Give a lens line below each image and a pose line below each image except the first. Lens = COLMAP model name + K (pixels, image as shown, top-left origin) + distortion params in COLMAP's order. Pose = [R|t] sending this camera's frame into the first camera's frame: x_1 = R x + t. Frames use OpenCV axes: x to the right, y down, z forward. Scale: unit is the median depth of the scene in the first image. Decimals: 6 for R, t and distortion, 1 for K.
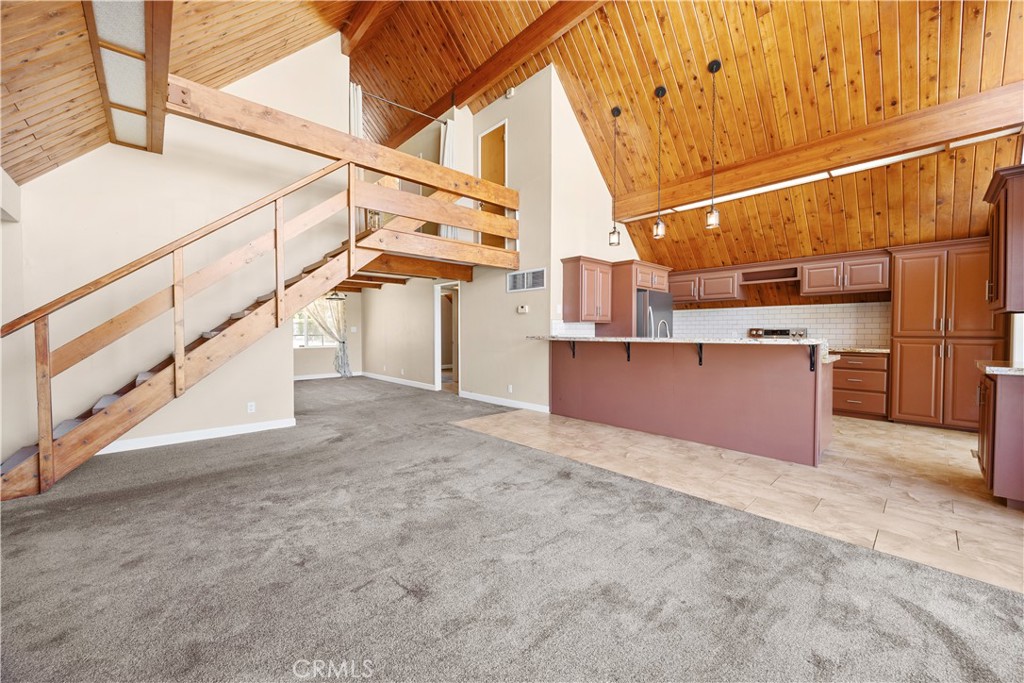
lens RADIAL K [[392.2, 0, 512.0], [0, 392.2, 341.5], [0, 0, 1]] dist [-0.000180, -0.000132]
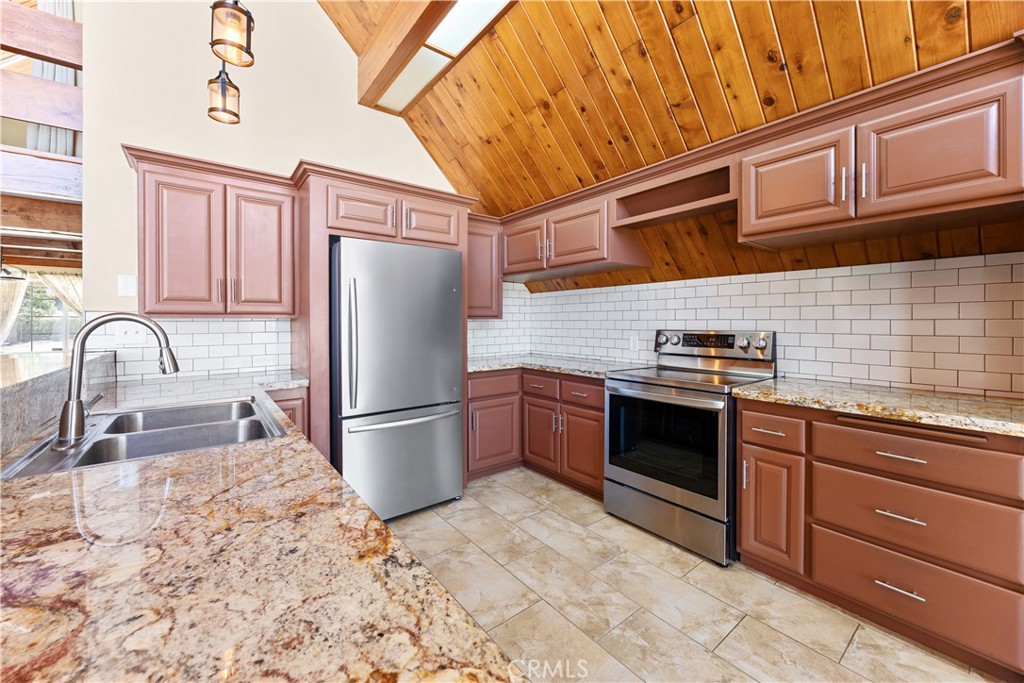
lens RADIAL K [[396.2, 0, 514.1], [0, 396.2, 324.7], [0, 0, 1]] dist [-0.000004, -0.001806]
pose [[0.996106, 0.001504, -0.088154, 0.565294], [-0.003115, 0.999831, -0.018143, -0.035135], [0.088112, 0.018347, 0.995942, 0.625061]]
